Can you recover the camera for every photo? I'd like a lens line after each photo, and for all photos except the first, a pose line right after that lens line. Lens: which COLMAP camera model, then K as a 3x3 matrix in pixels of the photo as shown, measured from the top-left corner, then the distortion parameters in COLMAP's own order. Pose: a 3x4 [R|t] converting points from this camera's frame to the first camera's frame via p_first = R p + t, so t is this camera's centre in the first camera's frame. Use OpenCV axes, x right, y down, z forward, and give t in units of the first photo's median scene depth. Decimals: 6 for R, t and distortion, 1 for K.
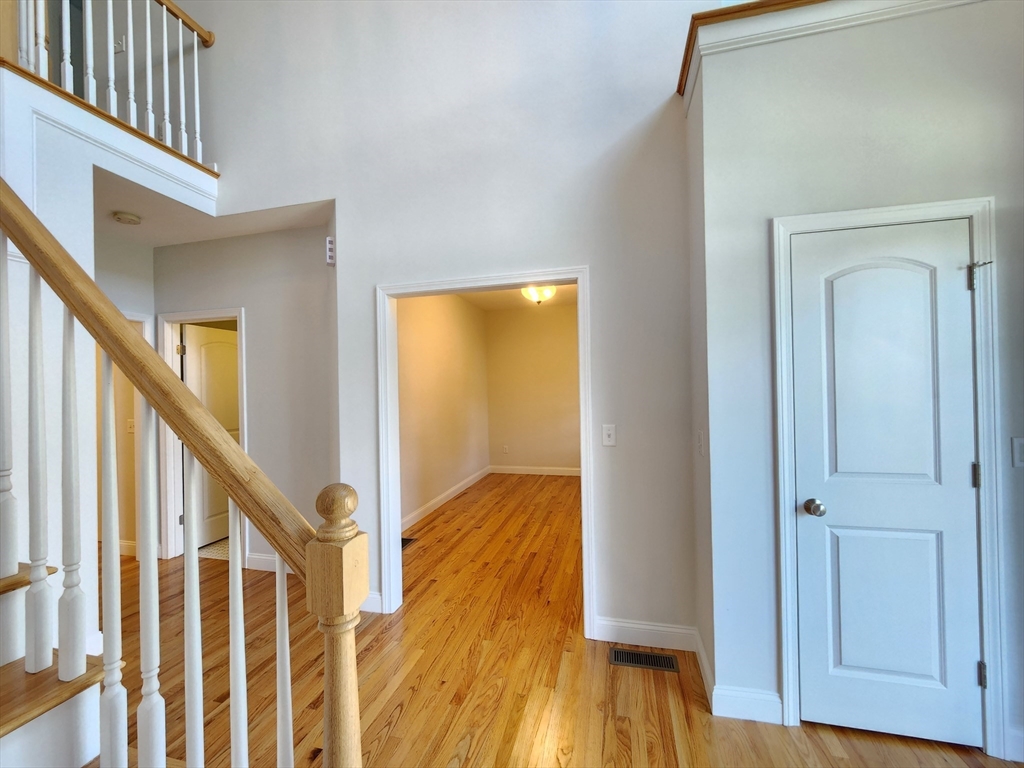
lens RADIAL K [[432.3, 0, 519.5], [0, 432.3, 384.4], [0, 0, 1]] dist [0.010253, -0.002327]
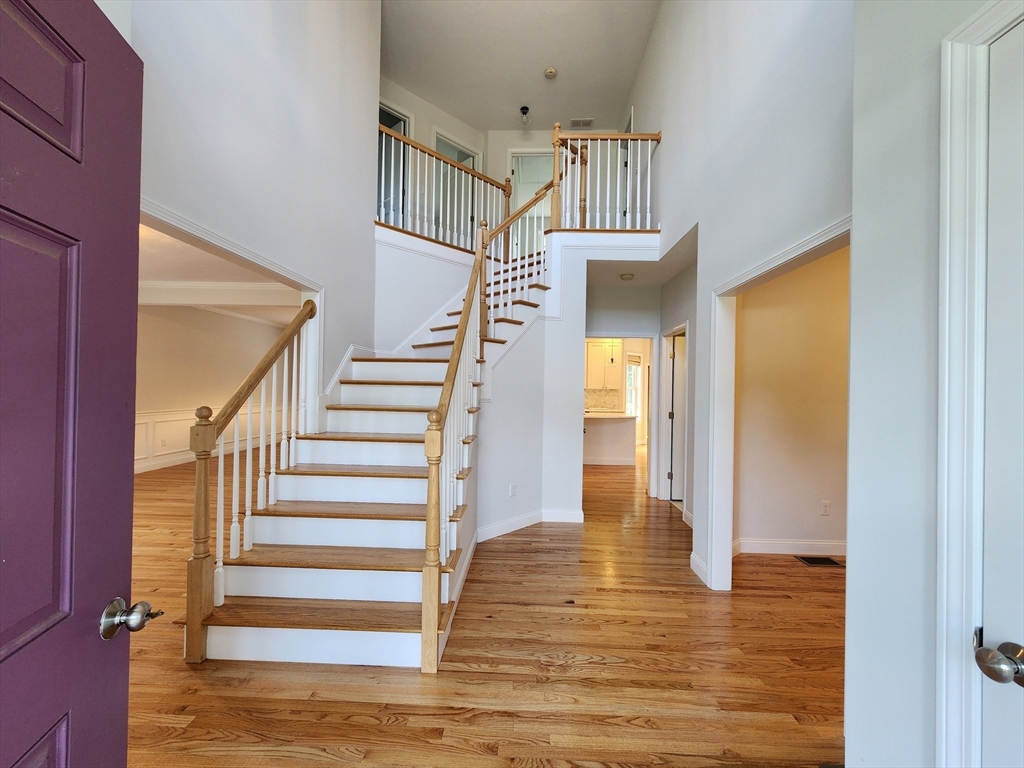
lens RADIAL K [[432.3, 0, 504.1], [0, 432.3, 385.9], [0, 0, 1]] dist [0.010253, -0.002327]
pose [[0.176092, 0.020996, -0.984150, 0.634848], [-0.018945, 0.999660, 0.017938, 0.006919], [0.984191, 0.015486, 0.176430, 0.268751]]
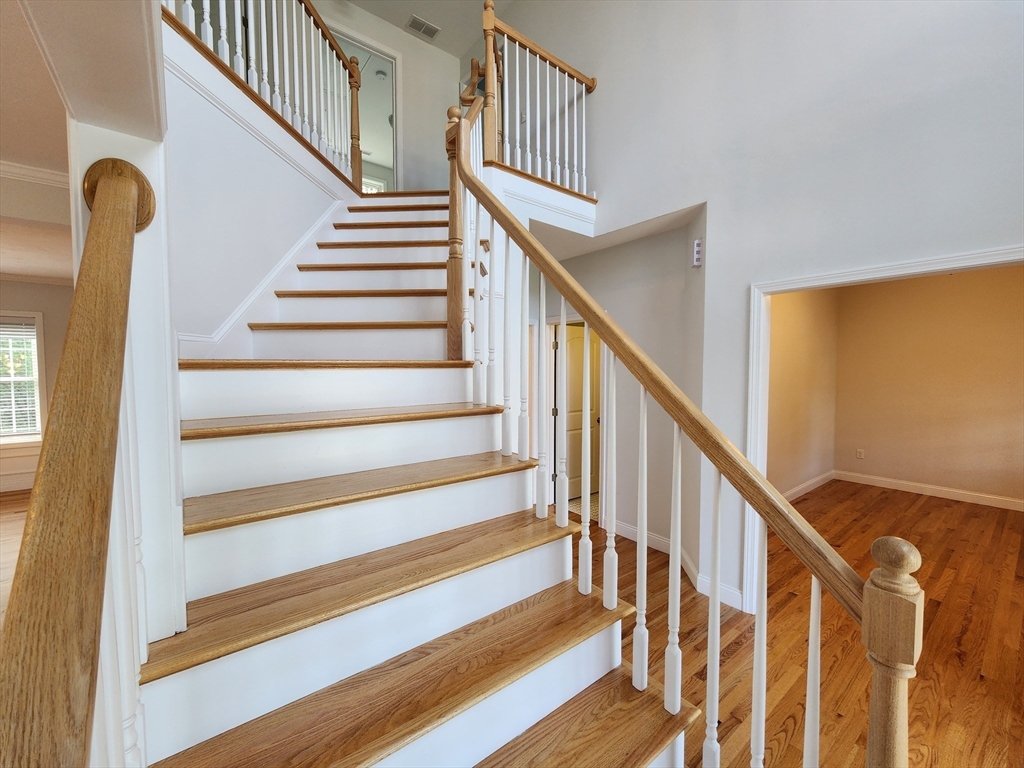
lens RADIAL K [[432.3, 0, 509.6], [0, 432.3, 385.5], [0, 0, 1]] dist [0.010253, -0.002327]
pose [[0.786295, 0.046041, -0.616134, -0.130293], [-0.010814, 0.998092, 0.060782, -0.048963], [0.617757, -0.041130, 0.785293, -0.100160]]
